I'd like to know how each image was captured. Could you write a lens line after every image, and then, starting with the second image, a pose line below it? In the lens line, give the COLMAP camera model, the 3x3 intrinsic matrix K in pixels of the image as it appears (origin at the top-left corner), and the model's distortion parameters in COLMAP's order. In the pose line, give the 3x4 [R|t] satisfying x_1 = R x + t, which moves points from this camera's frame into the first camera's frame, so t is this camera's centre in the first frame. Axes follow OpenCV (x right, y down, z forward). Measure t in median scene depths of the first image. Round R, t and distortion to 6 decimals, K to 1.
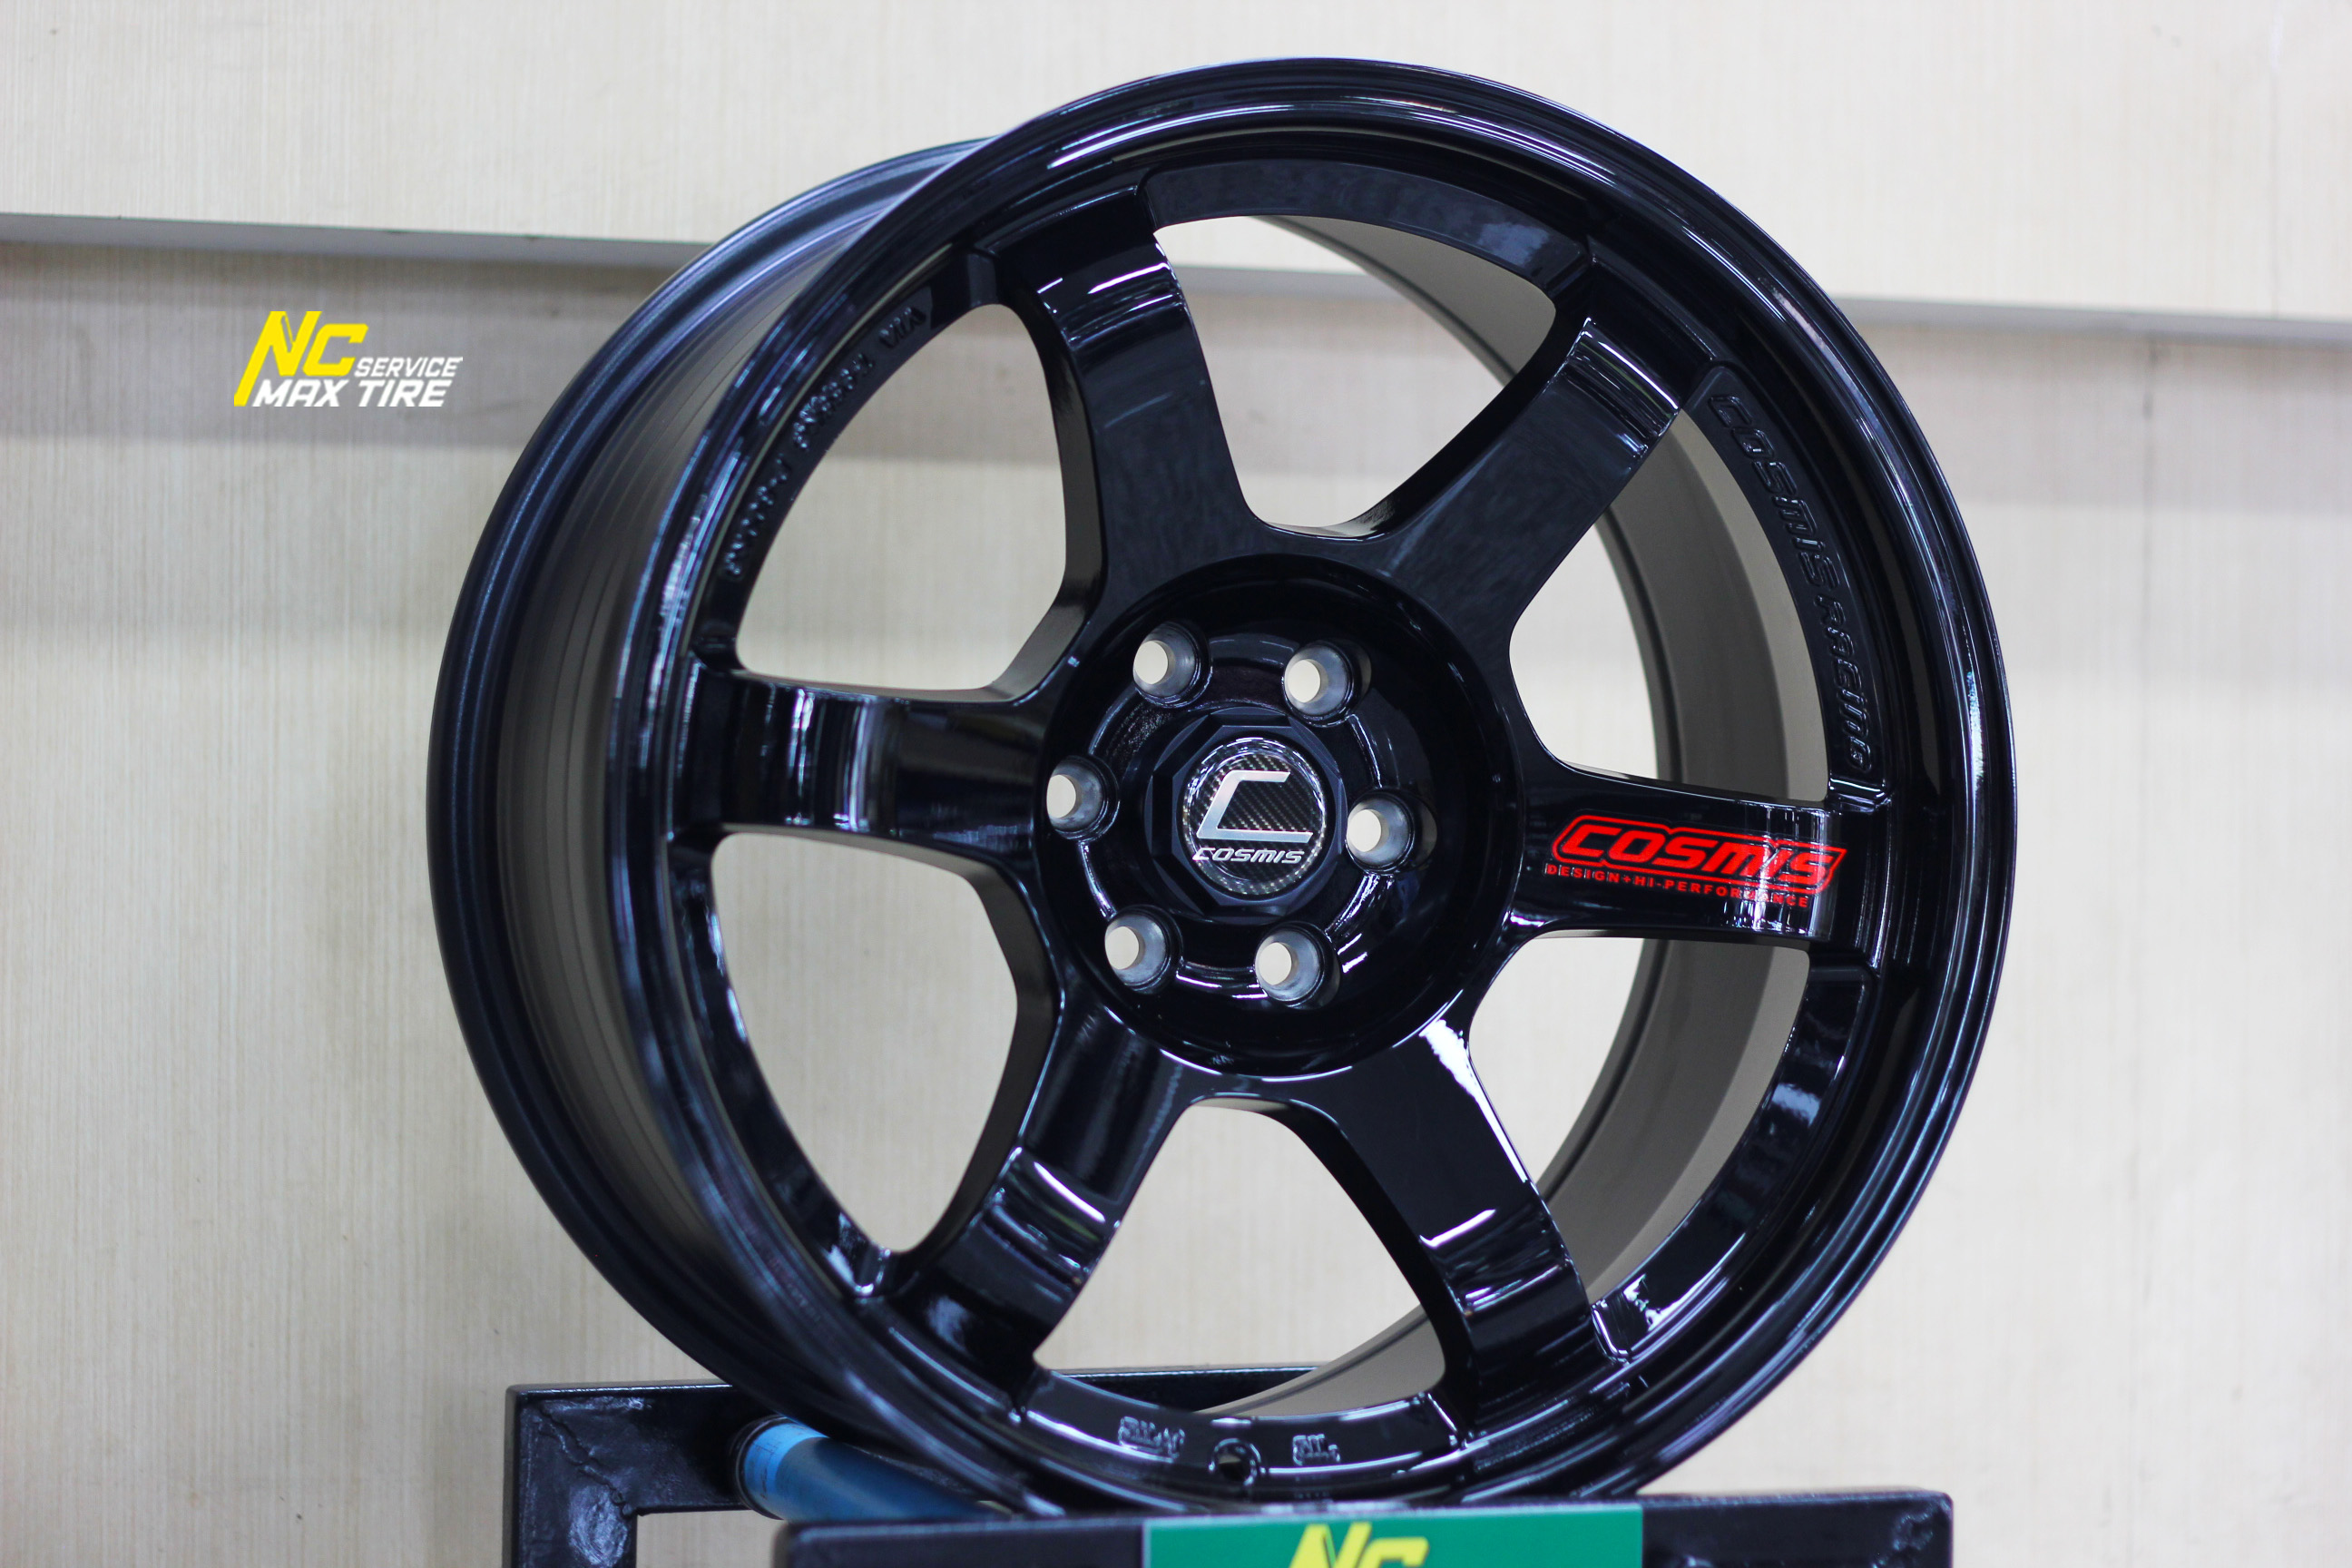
lens RADIAL K [[5619.2, 0, 1176.0], [0, 5619.2, 768.2], [0, 0, 1]] dist [-0.045742, 0.000000]
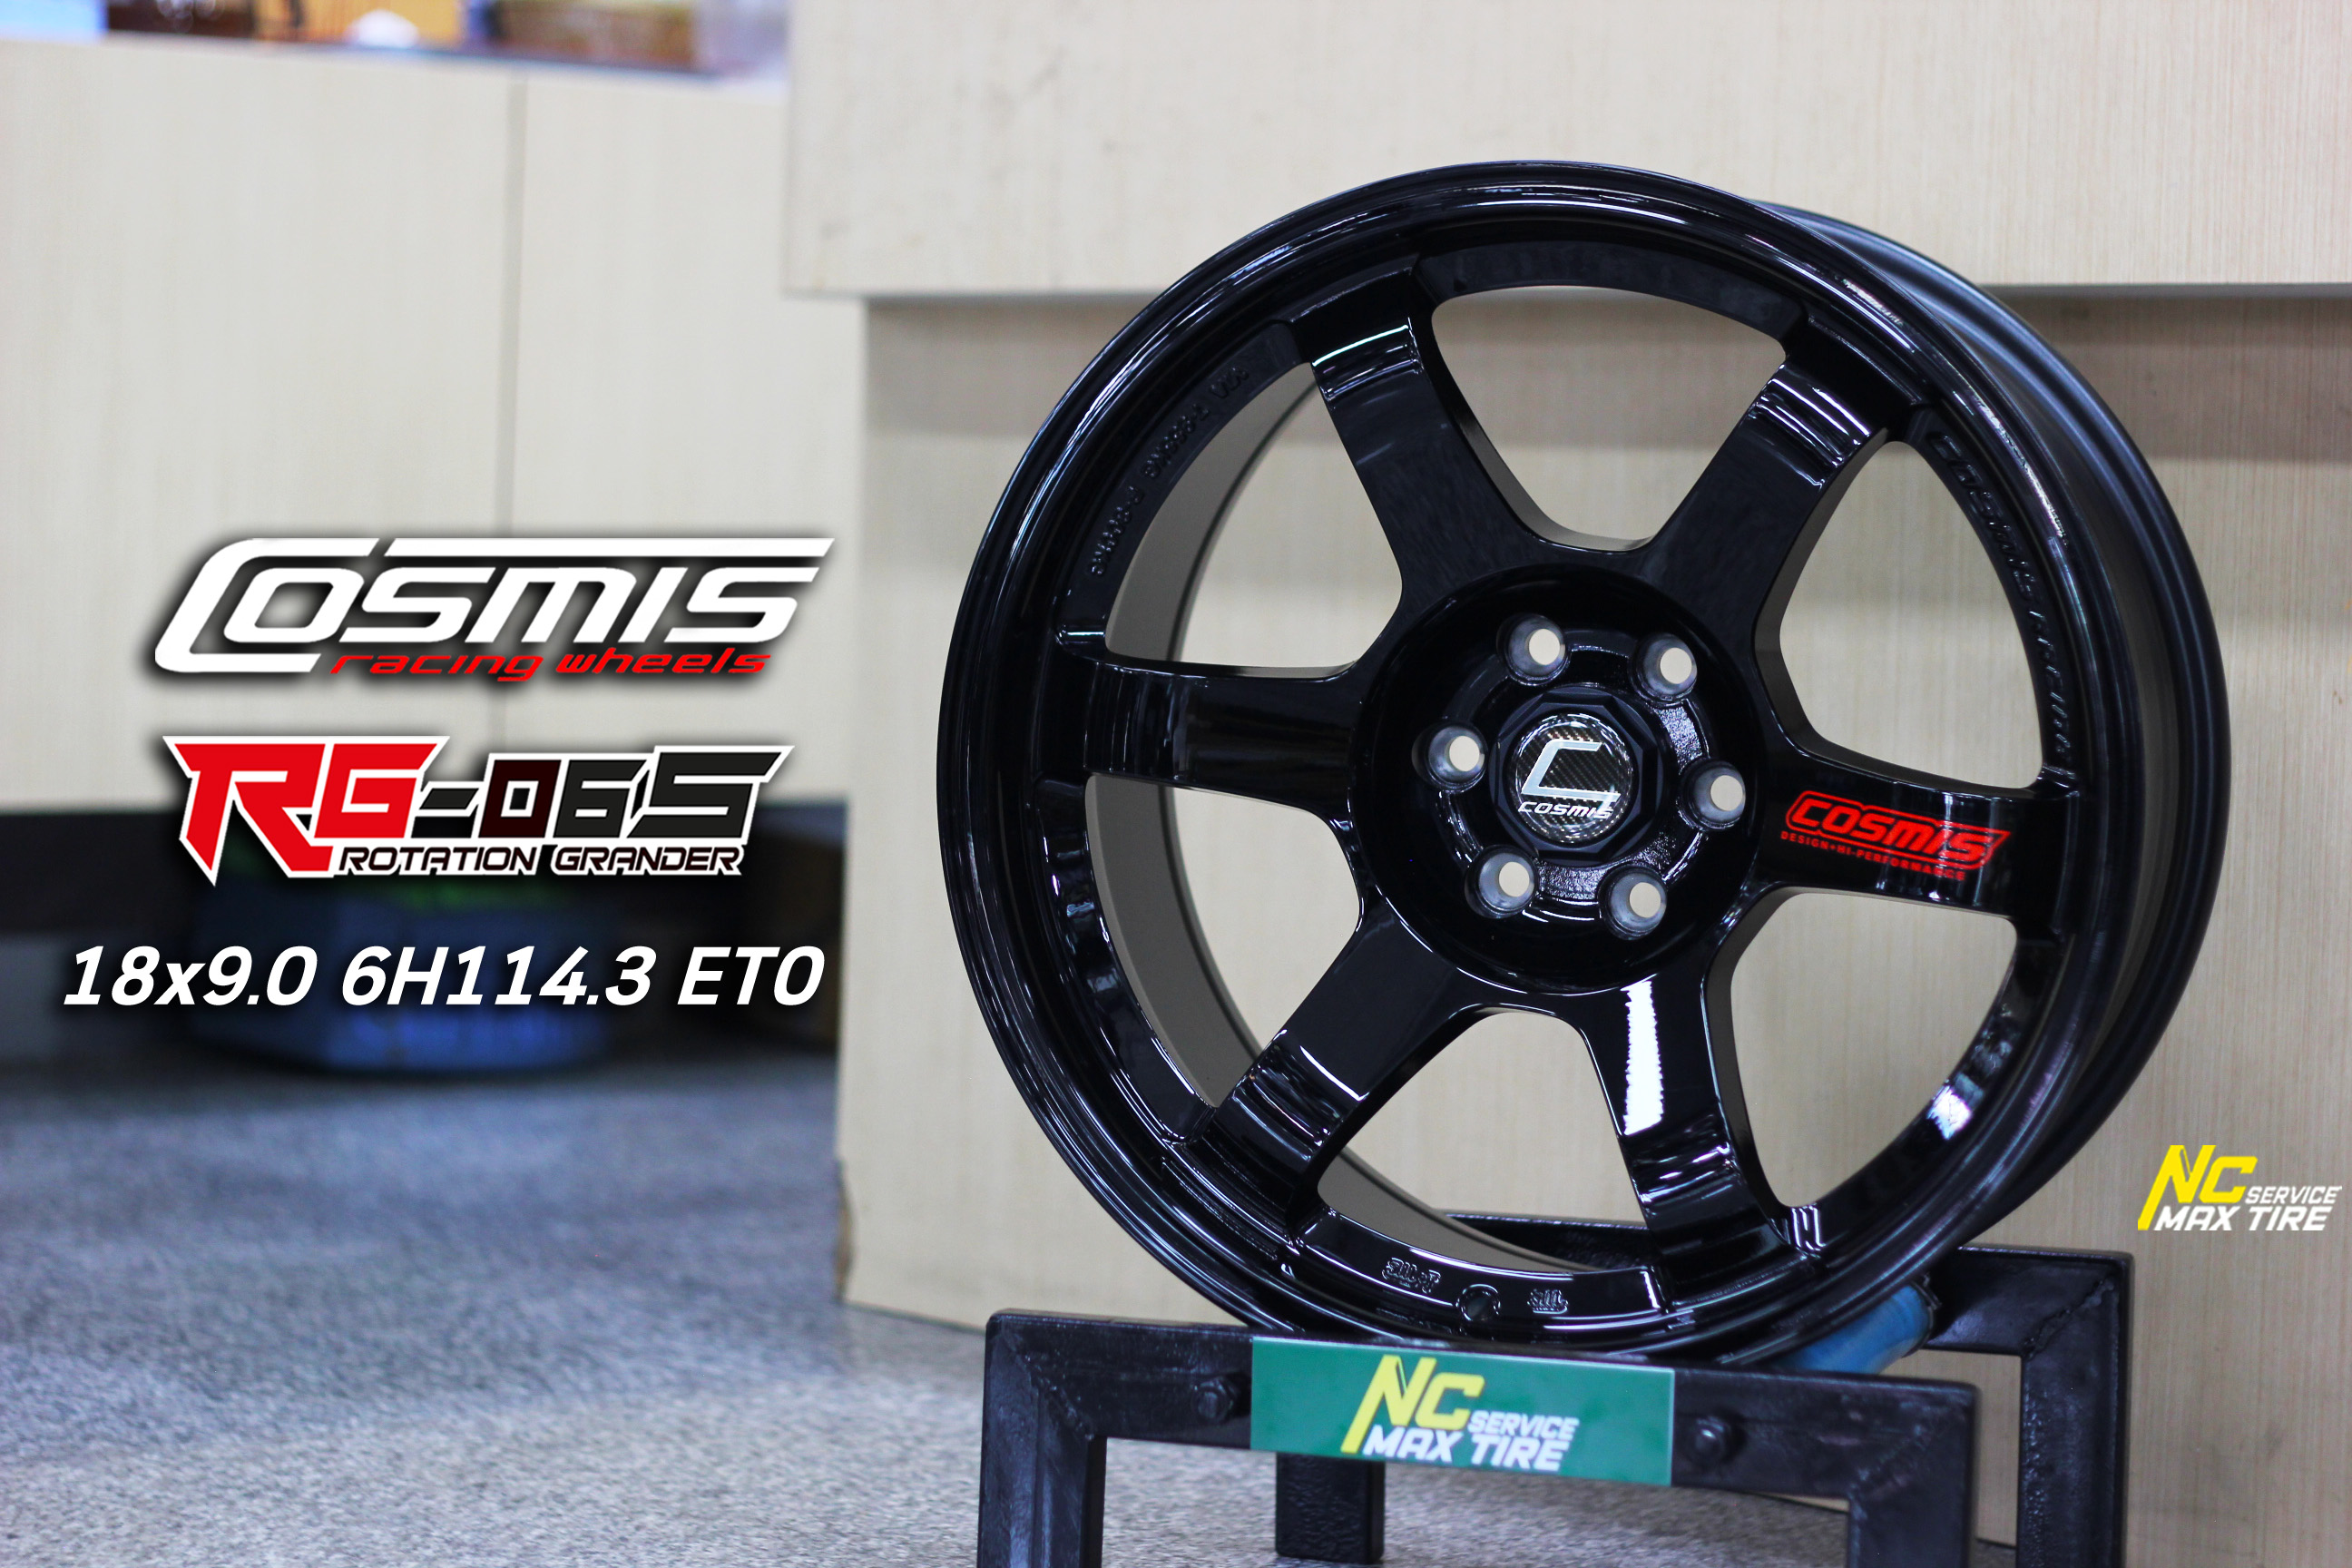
lens RADIAL K [[5619.2, 0, 1170.4], [0, 5619.2, 807.6], [0, 0, 1]] dist [-0.045742, 0.000000]
pose [[0.779971, 0.053544, -0.623520, 0.703532], [-0.015565, 0.997685, 0.066205, -0.063999], [0.625622, -0.041933, 0.778999, -0.000336]]
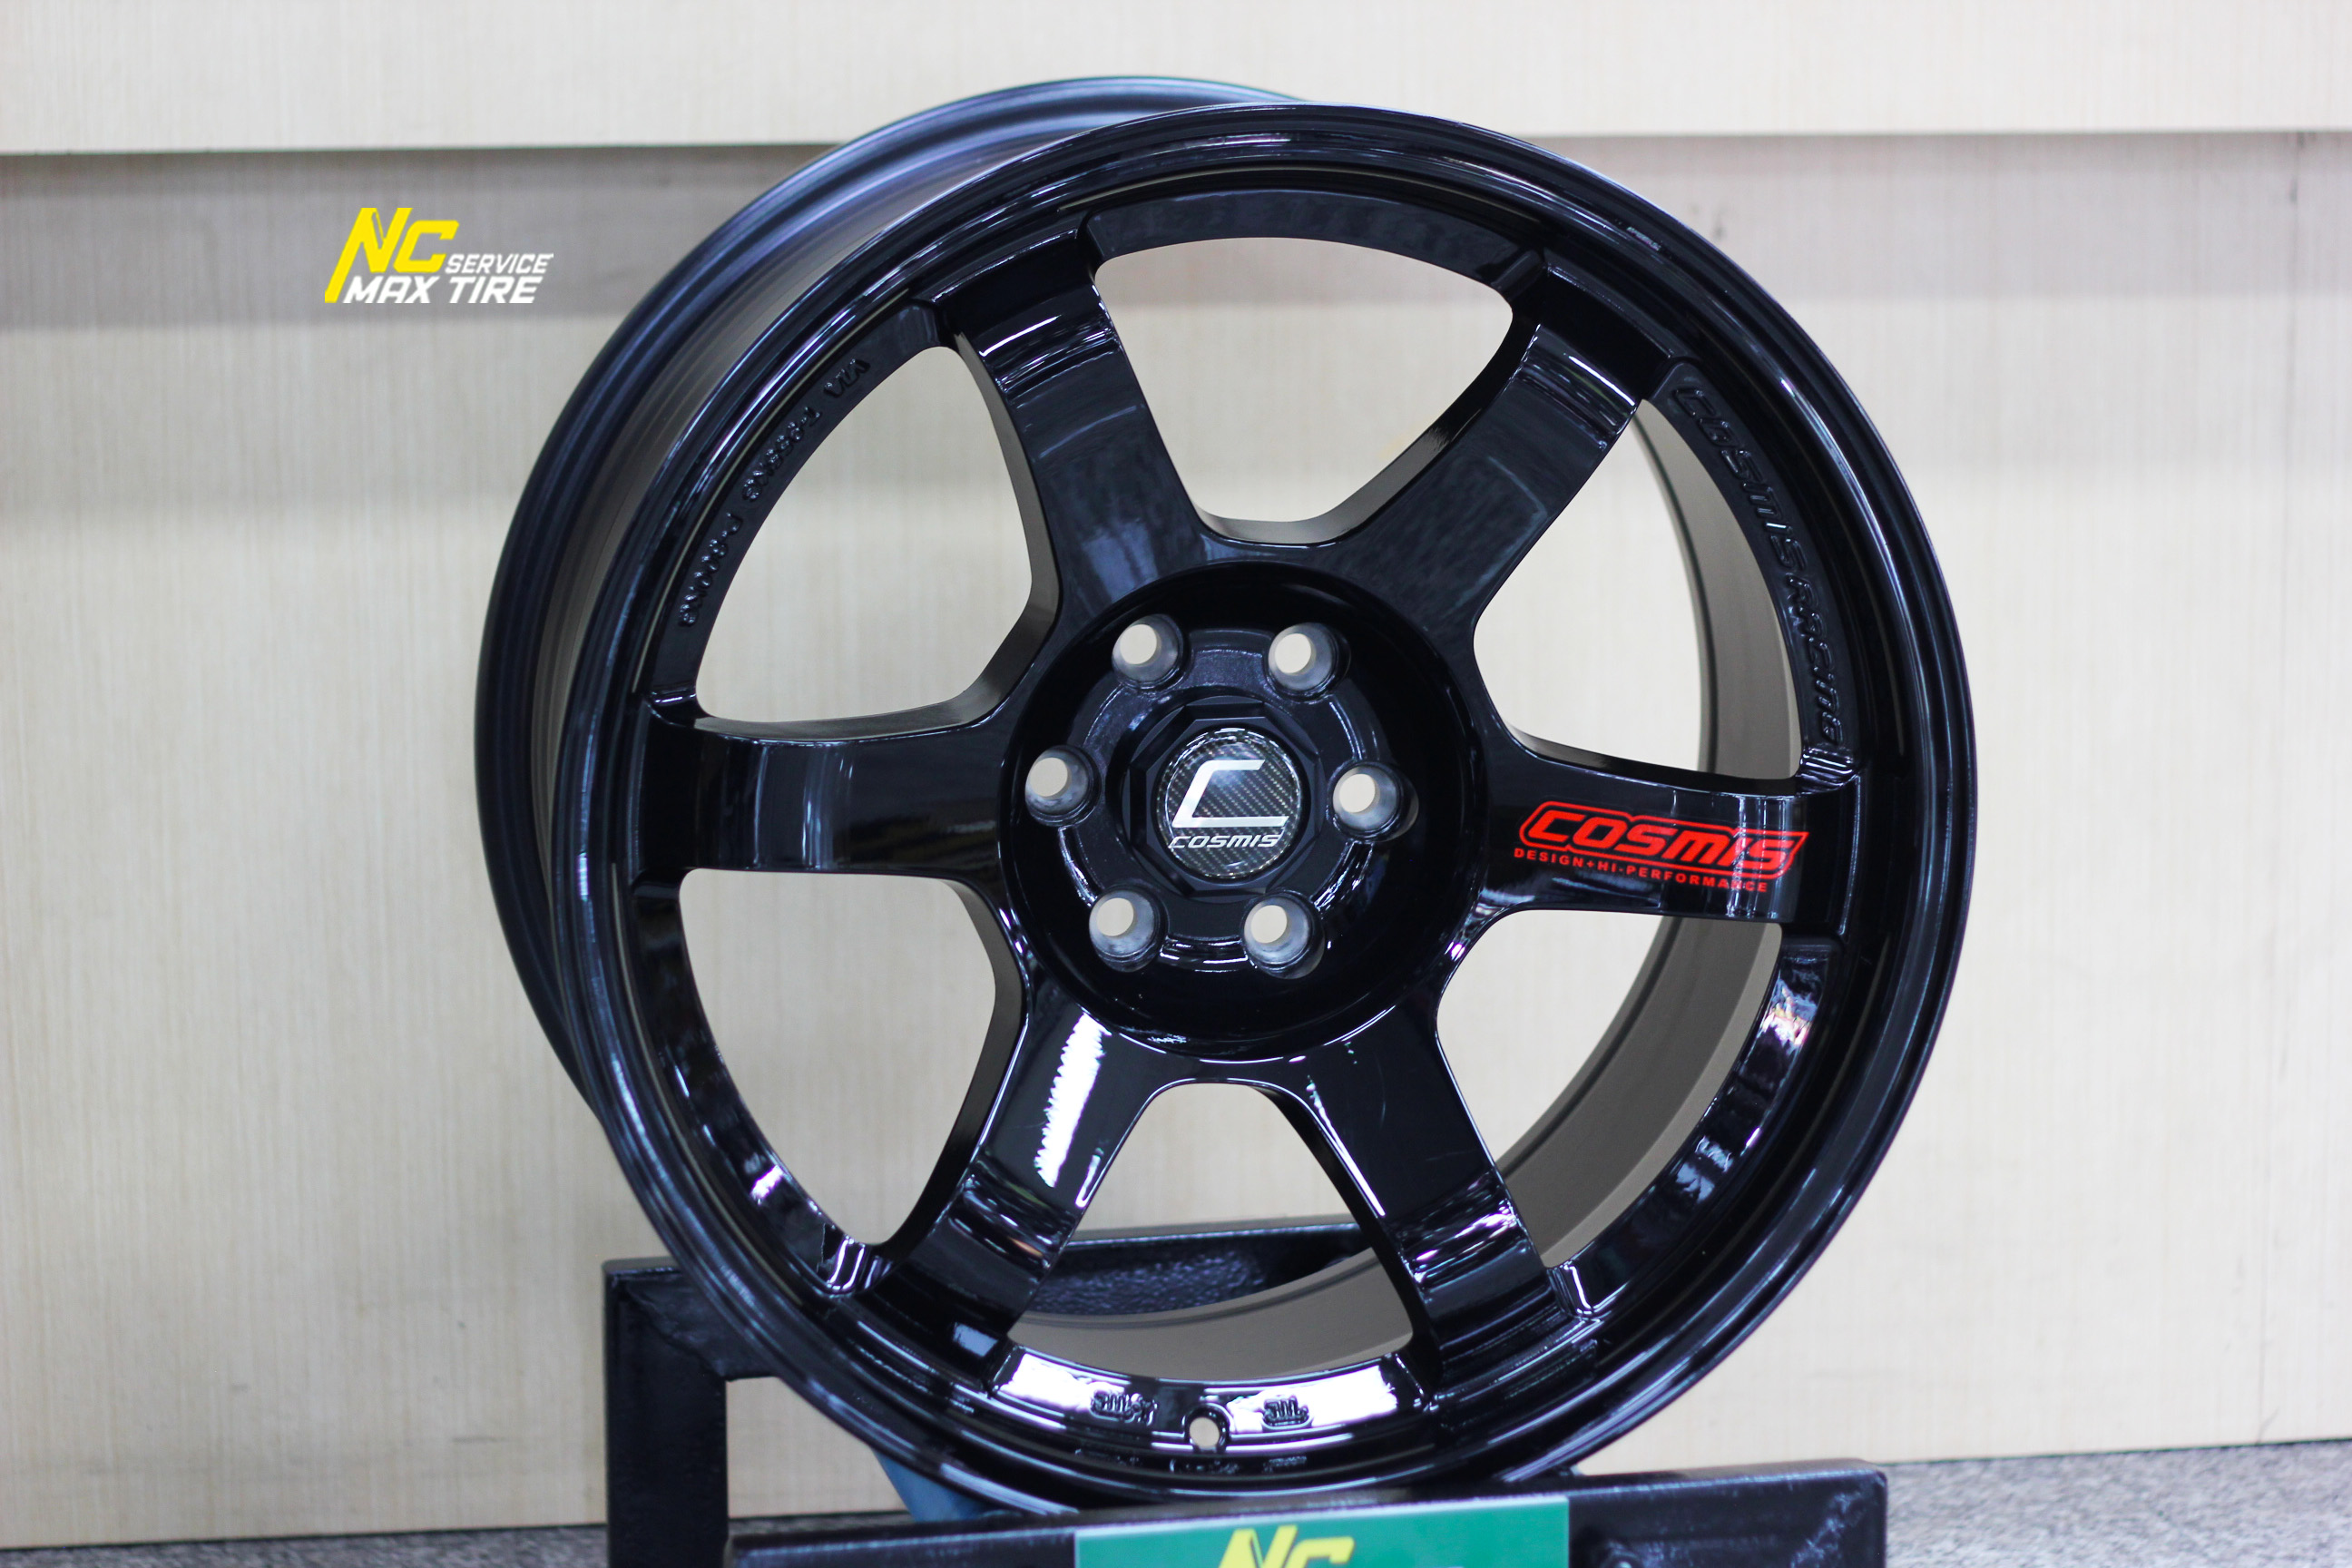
lens RADIAL K [[5619.2, 0, 1165.5], [0, 5619.2, 791.7], [0, 0, 1]] dist [-0.045742, 0.000000]
pose [[0.991176, 0.001134, -0.132550, 0.139472], [0.020369, 0.986784, 0.160755, -0.160348], [0.130980, -0.162036, 0.978053, -0.014293]]
